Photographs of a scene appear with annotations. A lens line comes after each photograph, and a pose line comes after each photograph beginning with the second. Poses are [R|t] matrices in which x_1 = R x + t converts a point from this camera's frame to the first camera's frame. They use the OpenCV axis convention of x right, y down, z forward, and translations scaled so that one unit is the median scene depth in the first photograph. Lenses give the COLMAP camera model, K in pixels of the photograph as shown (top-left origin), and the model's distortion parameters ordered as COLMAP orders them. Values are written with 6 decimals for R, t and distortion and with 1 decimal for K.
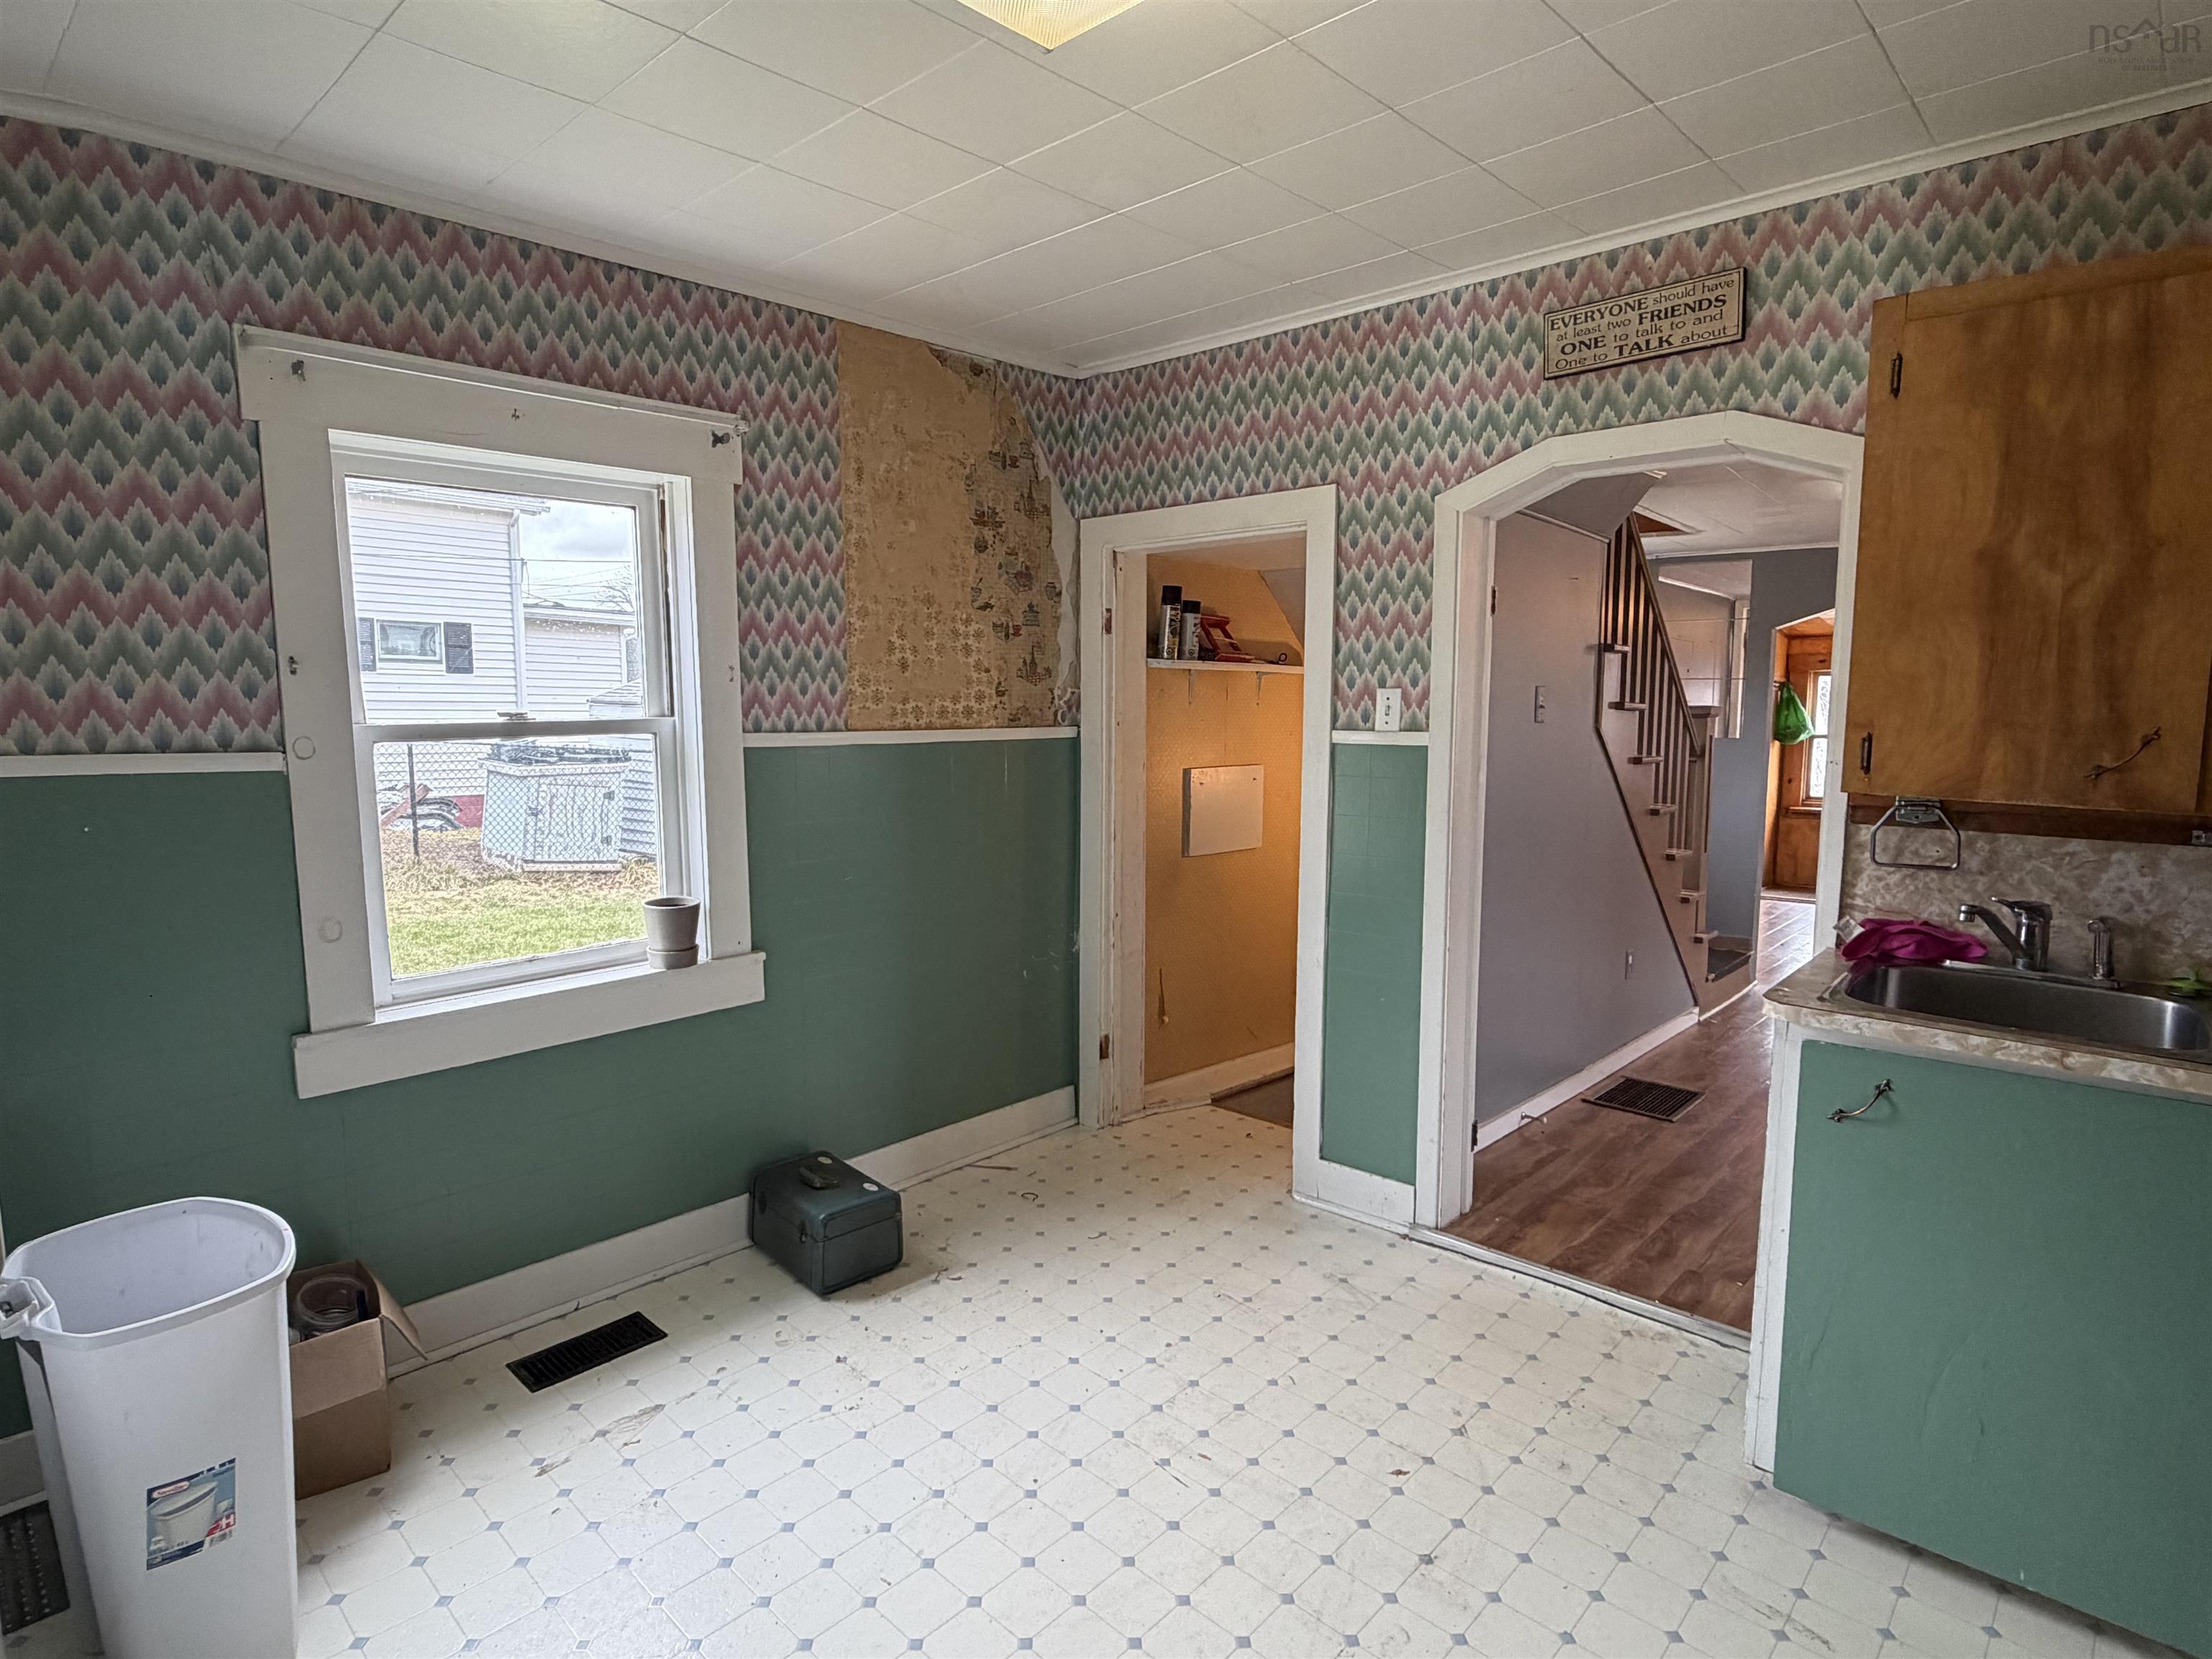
lens RADIAL K [[1169.8, 0, 1091.1], [0, 1169.8, 830.4], [0, 0, 1]] dist [0.003289, -0.001142]
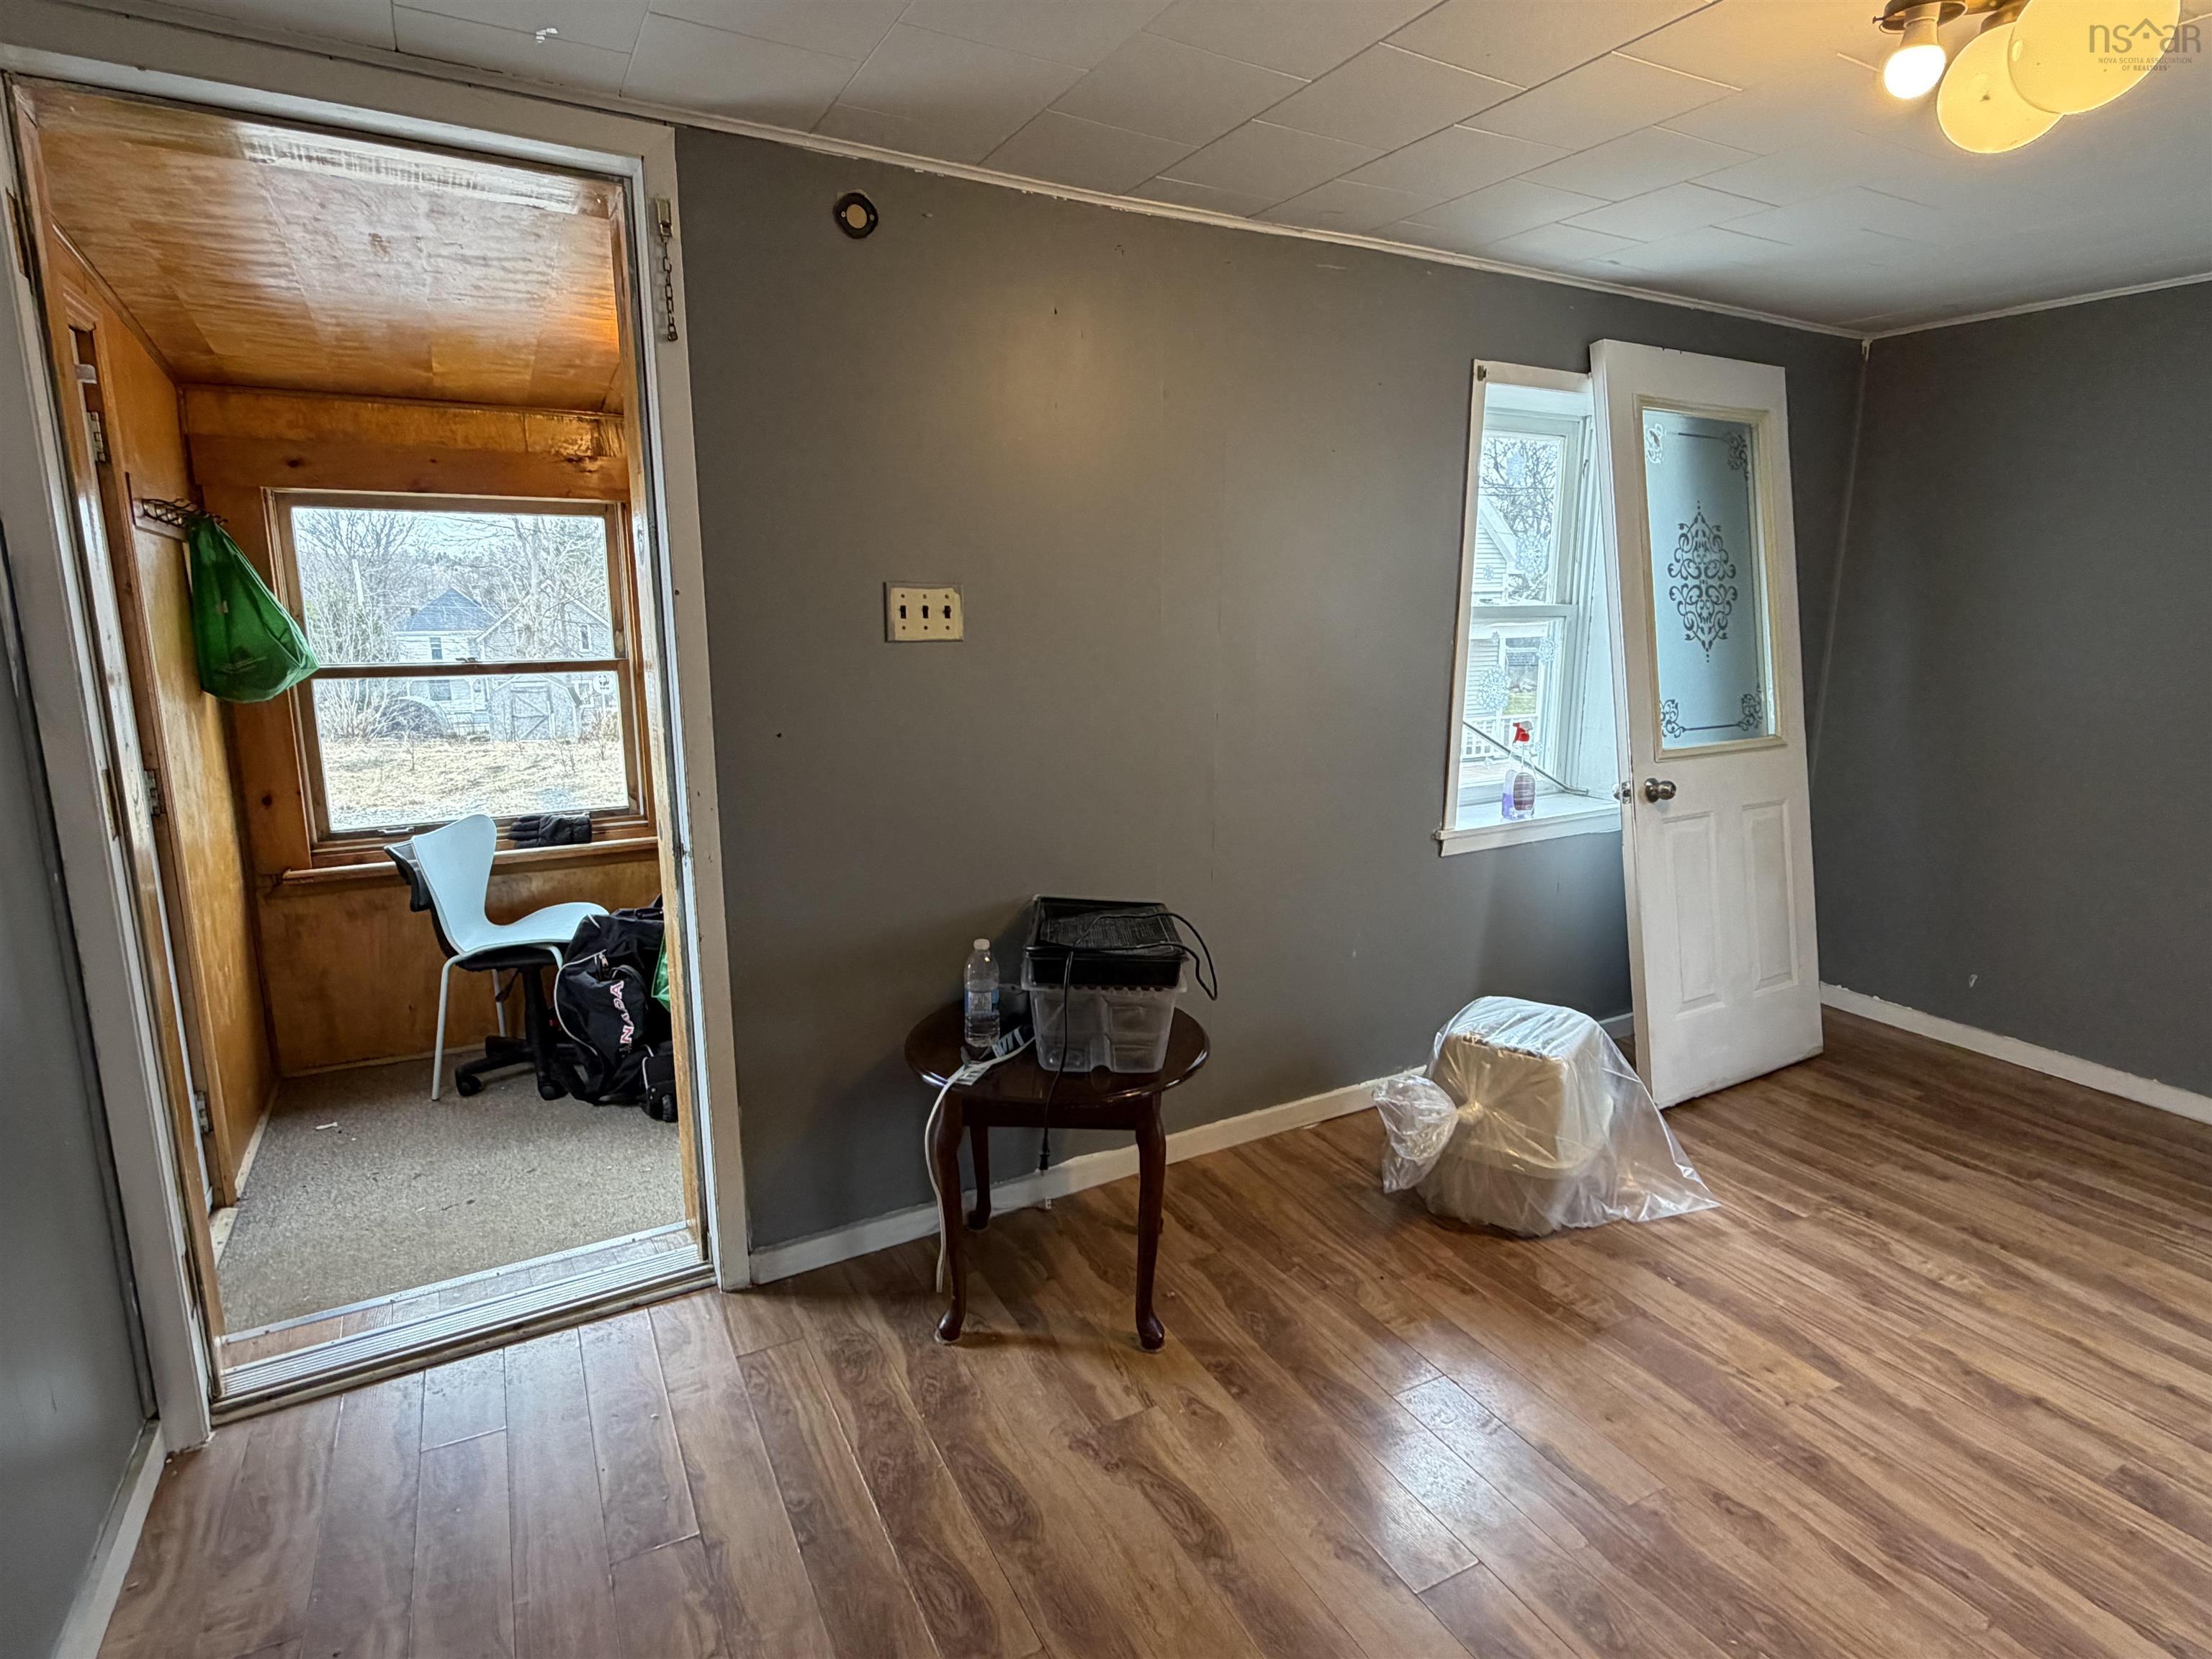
lens RADIAL K [[1169.8, 0, 1109.7], [0, 1169.8, 830.2], [0, 0, 1]] dist [0.003289, -0.001142]
pose [[0.325833, -0.185361, 0.927078, 1.195246], [0.097877, 0.981936, 0.161930, -0.229366], [-0.940347, 0.037978, 0.338090, 2.198570]]
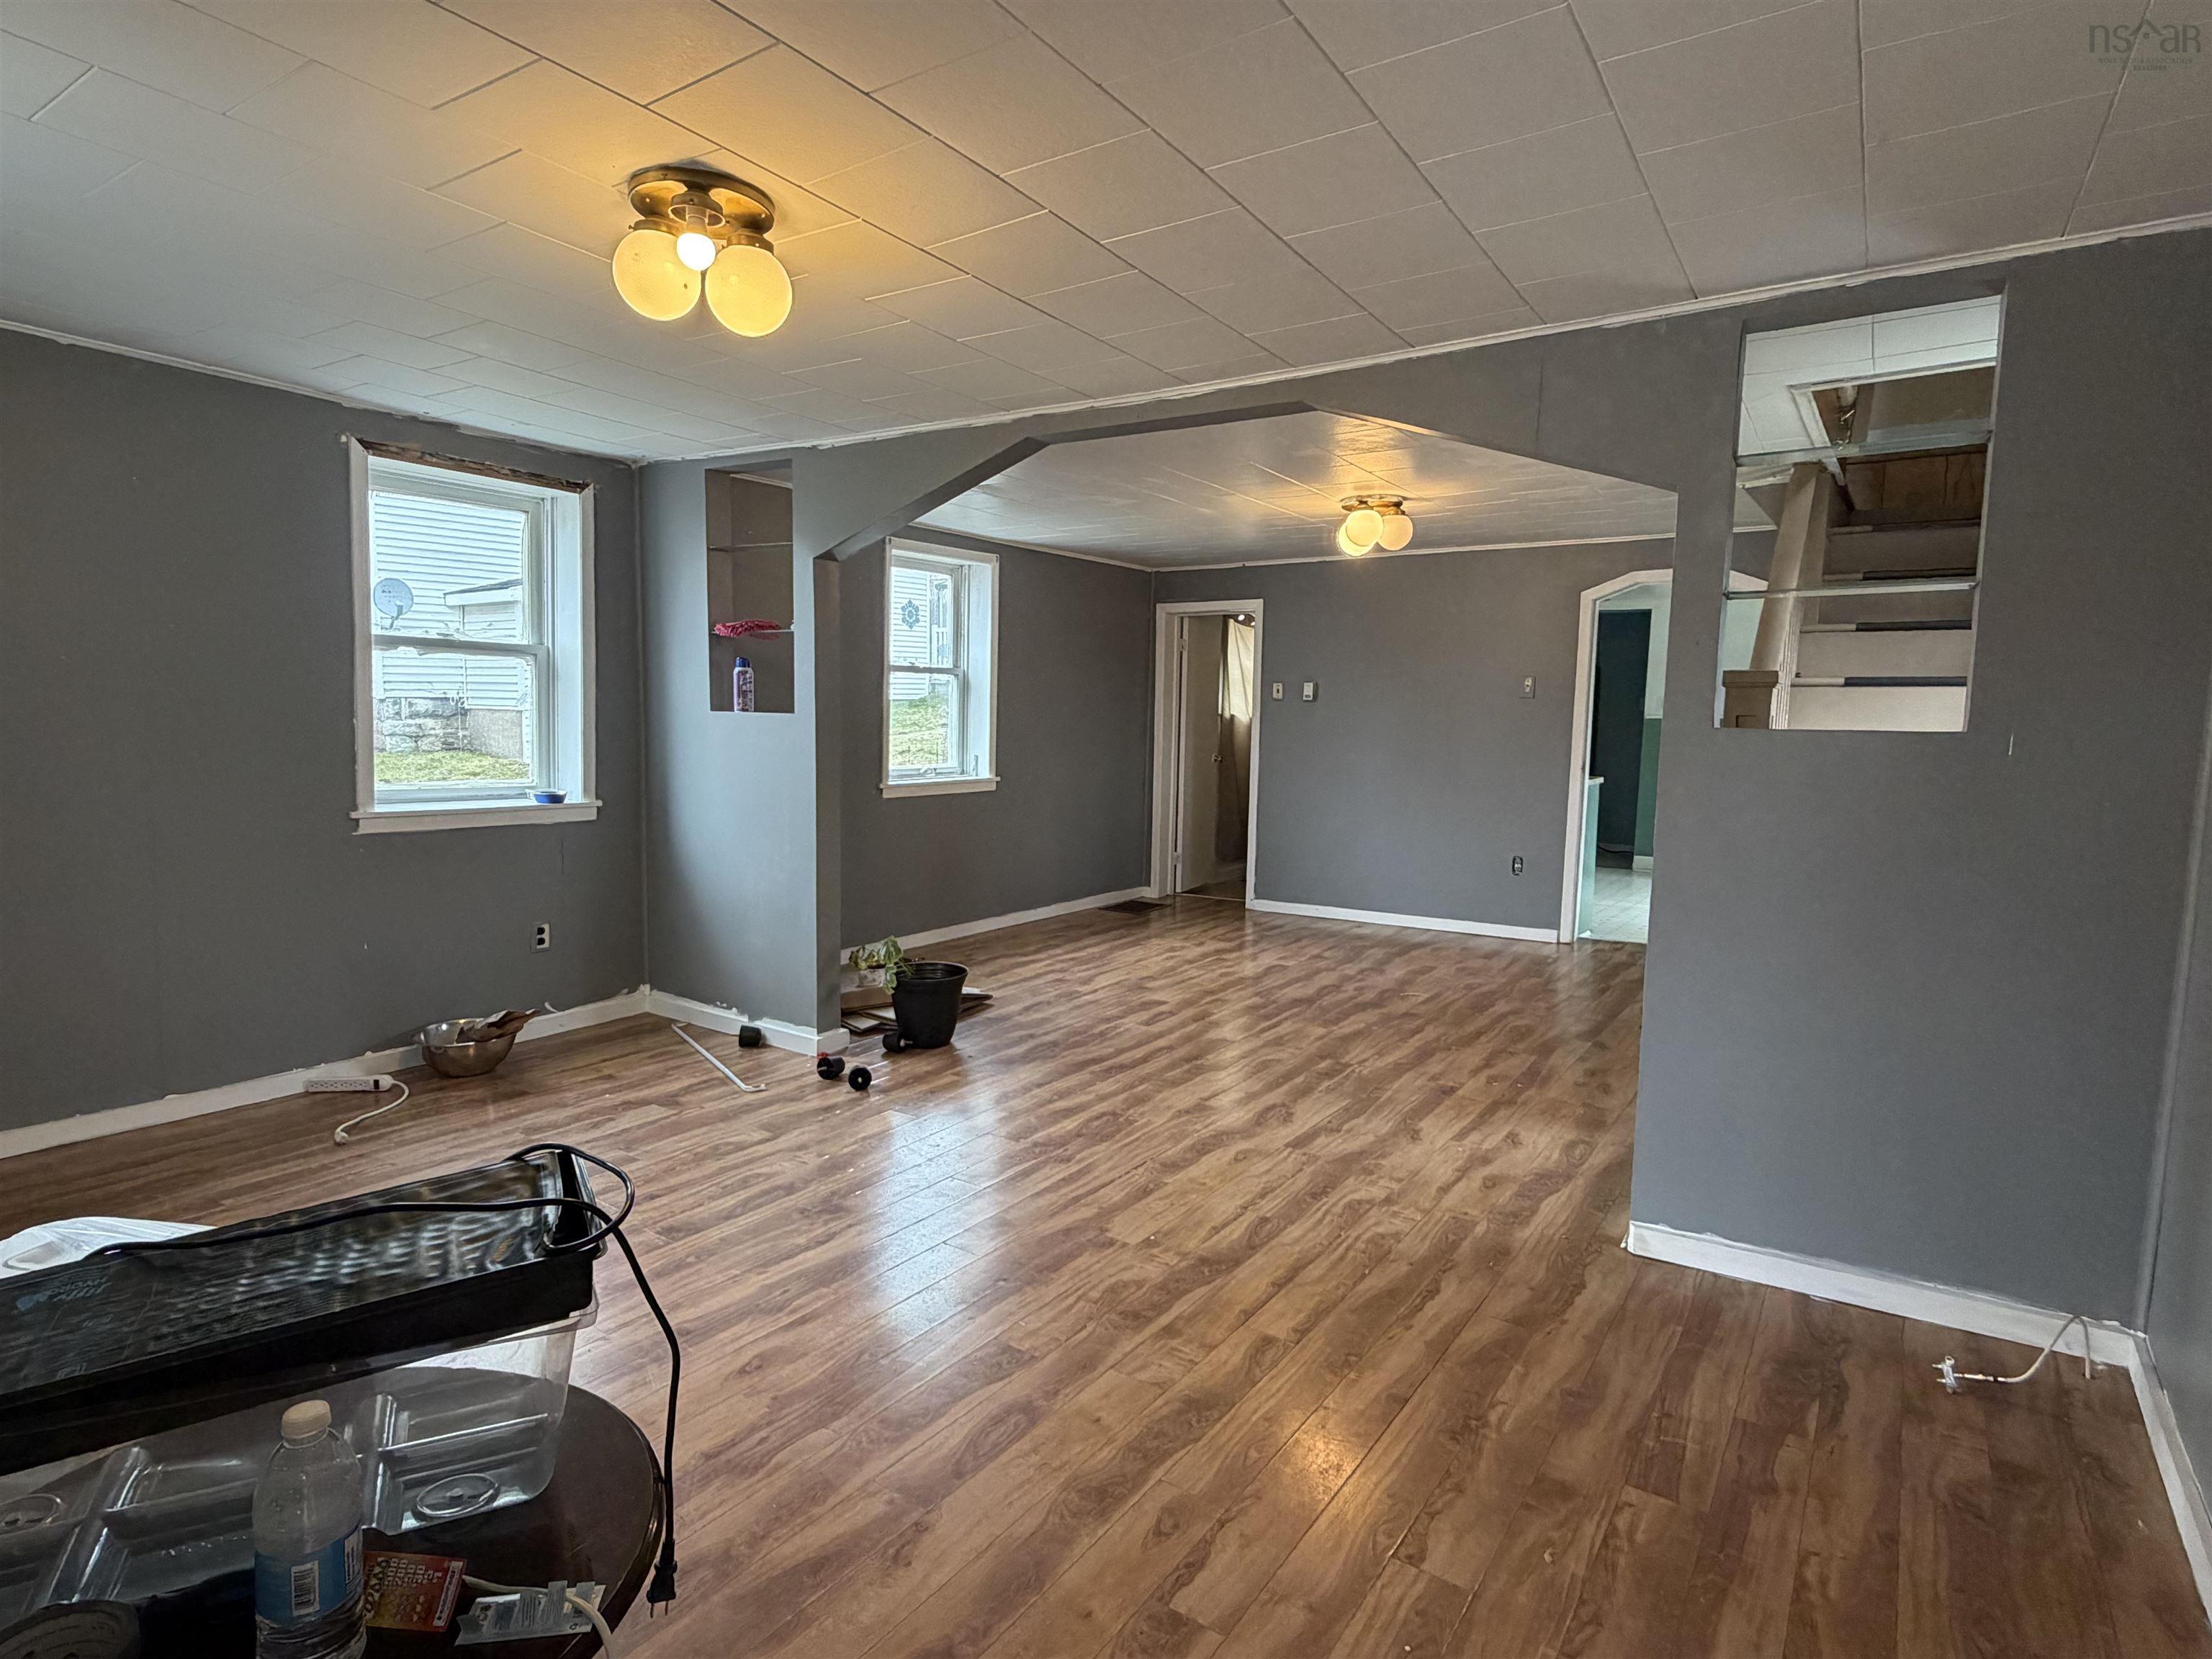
lens RADIAL K [[1169.8, 0, 1104.2], [0, 1169.8, 825.4], [0, 0, 1]] dist [0.003289, -0.001142]
pose [[-0.989922, -0.005412, -0.141508, 1.694349], [-0.034562, 0.978284, 0.204365, -0.251693], [0.137329, 0.207196, -0.968613, 2.807348]]
